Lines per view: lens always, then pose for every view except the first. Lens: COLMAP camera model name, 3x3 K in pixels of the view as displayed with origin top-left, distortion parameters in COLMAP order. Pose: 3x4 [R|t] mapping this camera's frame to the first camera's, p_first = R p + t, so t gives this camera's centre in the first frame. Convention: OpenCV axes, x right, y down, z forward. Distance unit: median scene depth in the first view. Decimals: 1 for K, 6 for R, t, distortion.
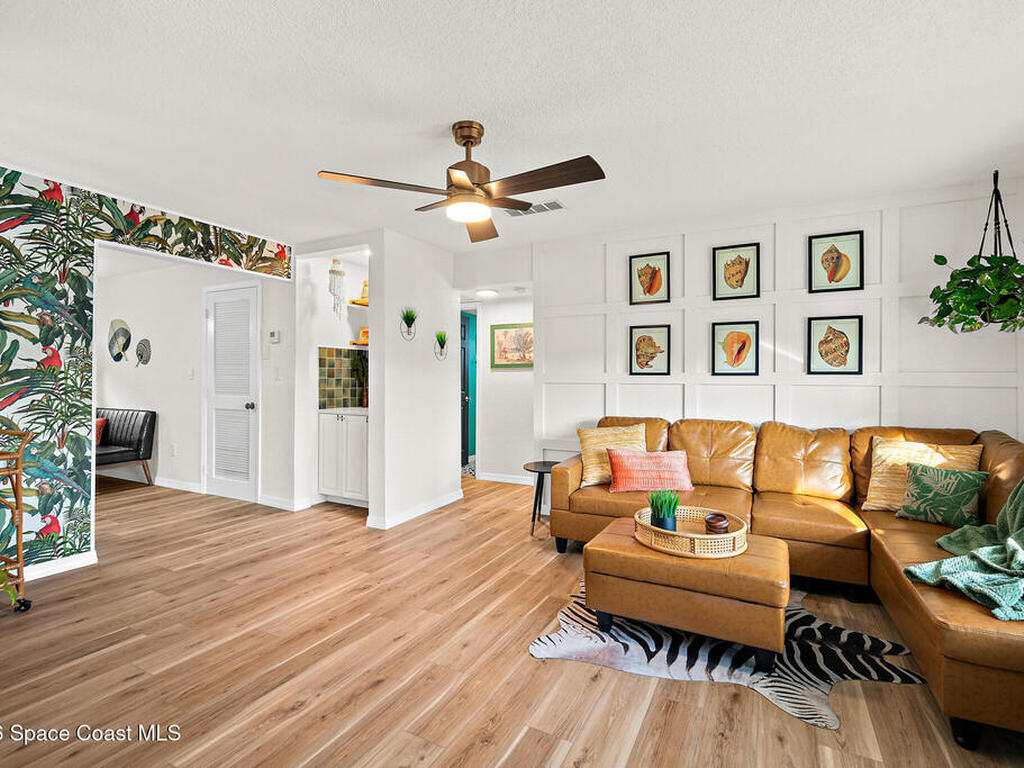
lens RADIAL K [[501.8, 0, 514.1], [0, 501.8, 379.4], [0, 0, 1]] dist [-0.002733, -0.000859]
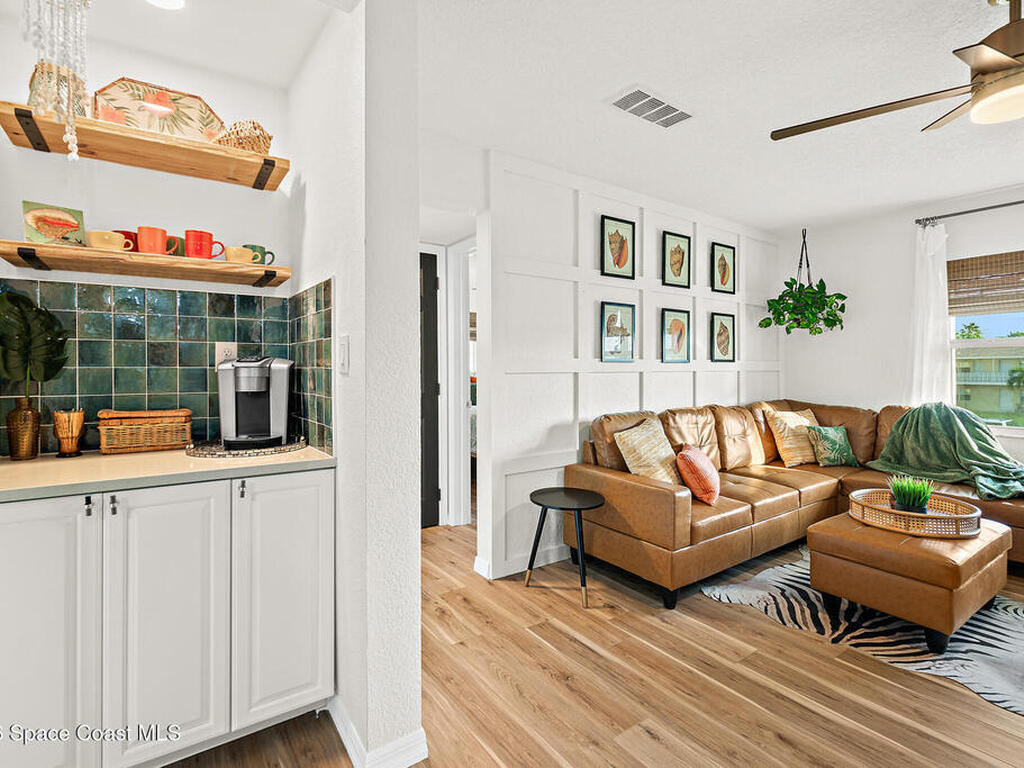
lens RADIAL K [[505.3, 0, 523.0], [0, 505.3, 368.4], [0, 0, 1]] dist [-0.001409, -0.000055]
pose [[0.454748, -0.004620, 0.890608, -0.658413], [0.007316, 0.999972, 0.001451, 0.000335], [-0.890590, 0.005856, 0.454769, 0.879370]]
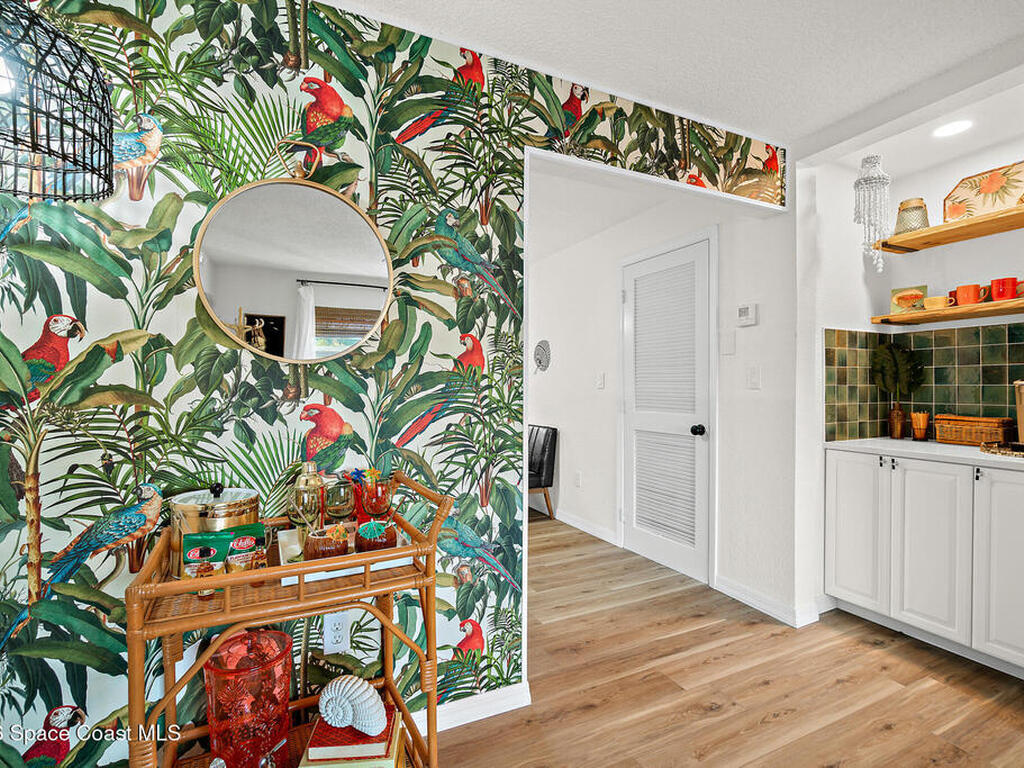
lens RADIAL K [[512.9, 0, 513.1], [0, 512.9, 392.0], [0, 0, 1]] dist [0.014511, -0.000135]
pose [[0.805859, -0.001346, -0.592106, -0.451294], [0.004981, 0.999977, 0.004505, 0.000897], [0.592087, -0.006580, 0.805847, 0.463459]]
